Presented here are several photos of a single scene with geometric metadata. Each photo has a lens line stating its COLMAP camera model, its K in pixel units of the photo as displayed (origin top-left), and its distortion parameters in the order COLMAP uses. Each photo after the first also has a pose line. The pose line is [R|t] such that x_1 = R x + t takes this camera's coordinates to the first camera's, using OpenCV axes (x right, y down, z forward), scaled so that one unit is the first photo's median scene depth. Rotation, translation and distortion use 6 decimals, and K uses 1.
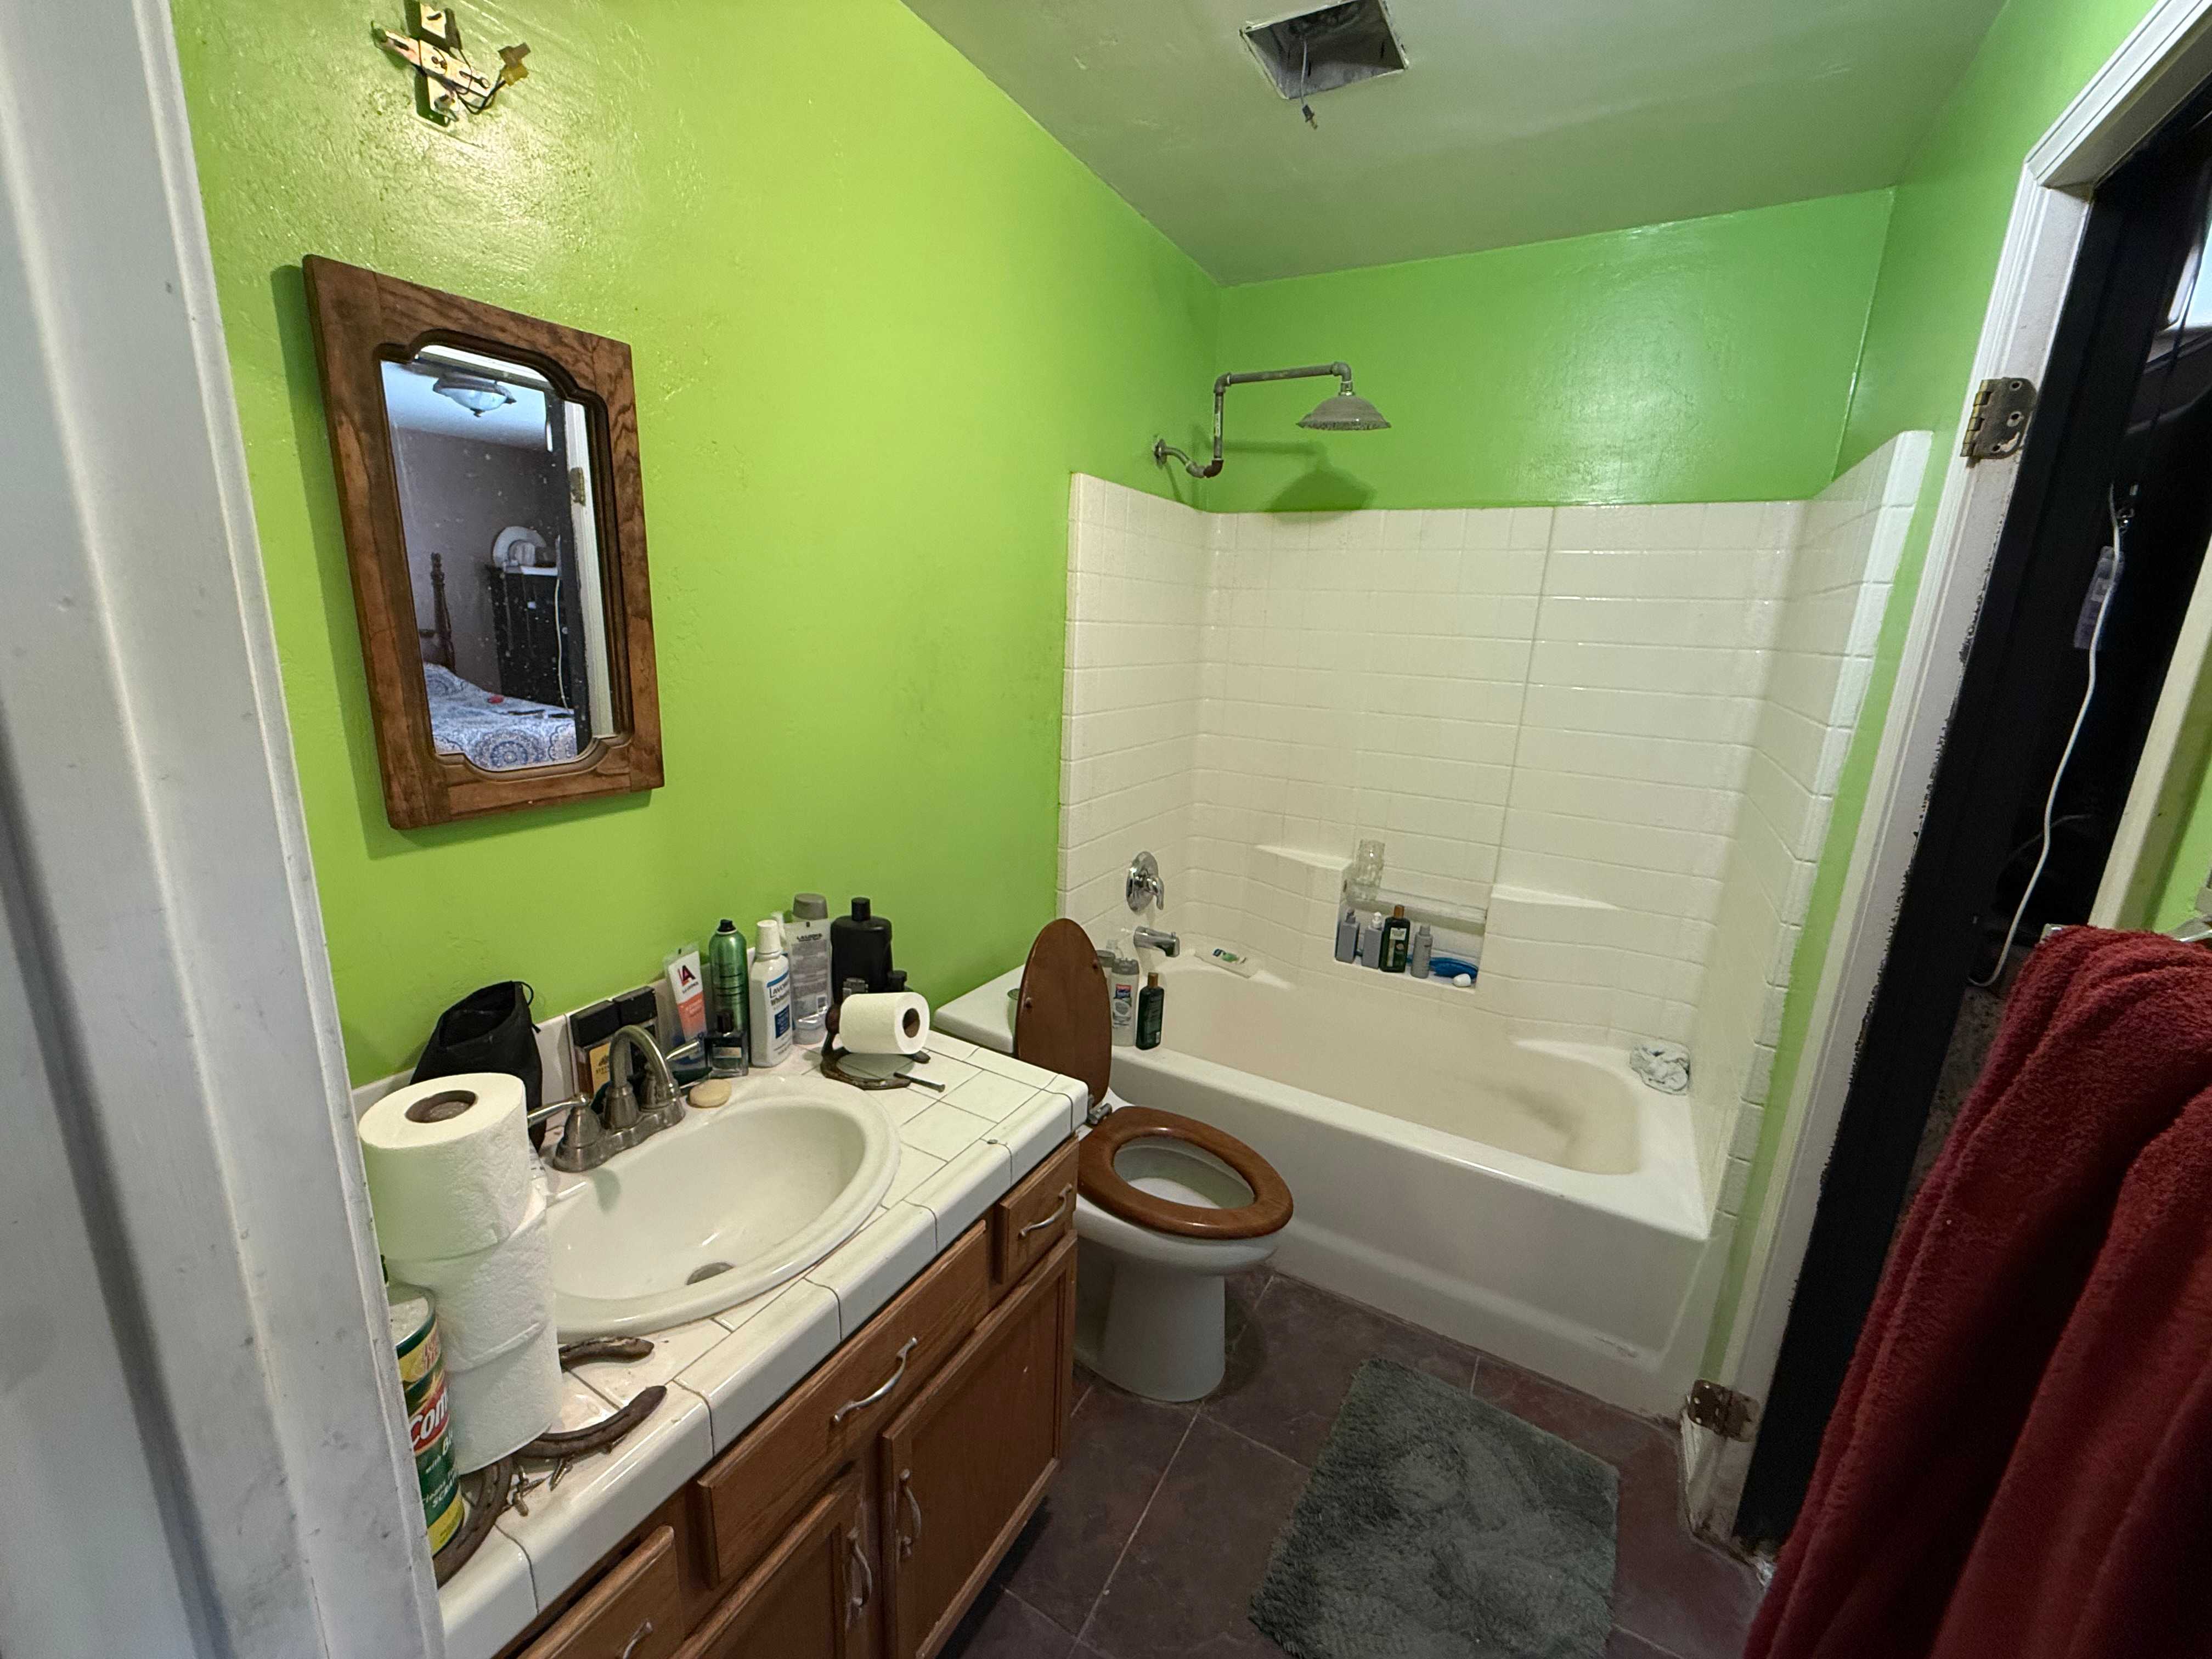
lens RADIAL K [[881.1, 0, 1106.8], [0, 881.1, 831.8], [0, 0, 1]] dist [-0.001576, 0.000648]
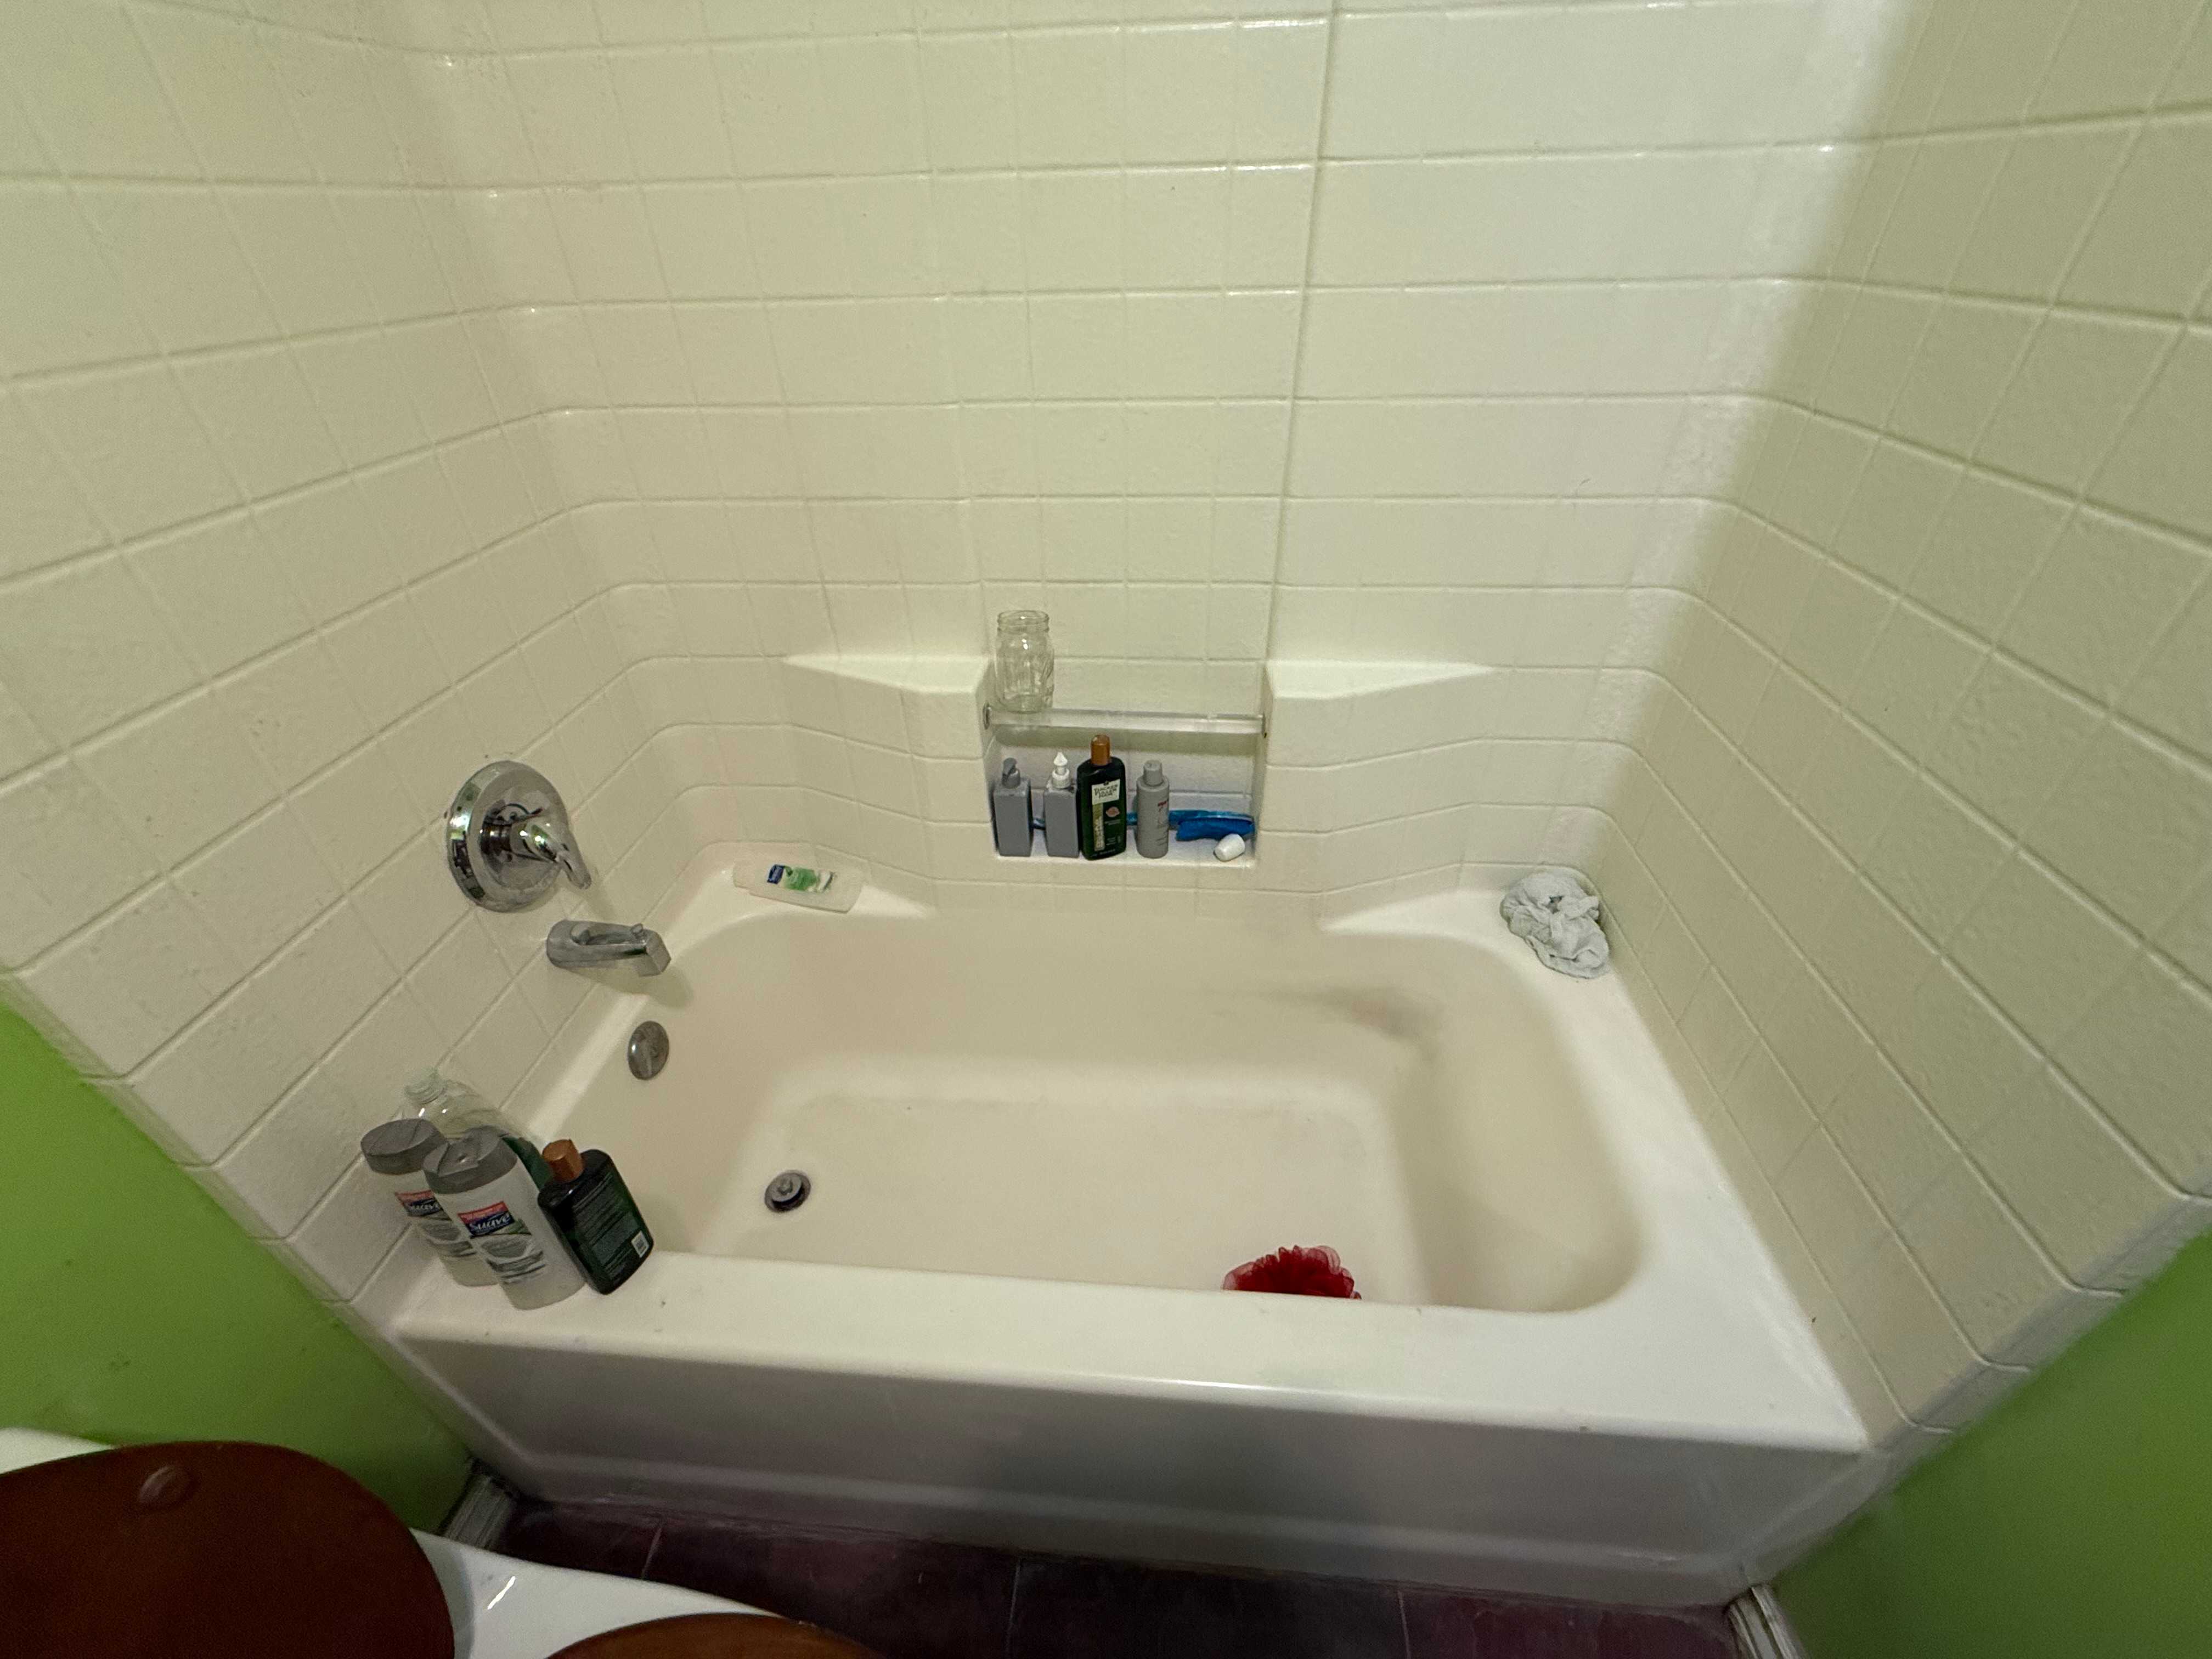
lens RADIAL K [[881.1, 0, 1102.8], [0, 881.1, 832.7], [0, 0, 1]] dist [-0.001576, 0.000648]
pose [[0.906092, -0.292629, 0.305556, 0.166964], [0.159682, 0.905341, 0.393522, -0.061548], [-0.391789, -0.307775, 0.867050, 0.553013]]
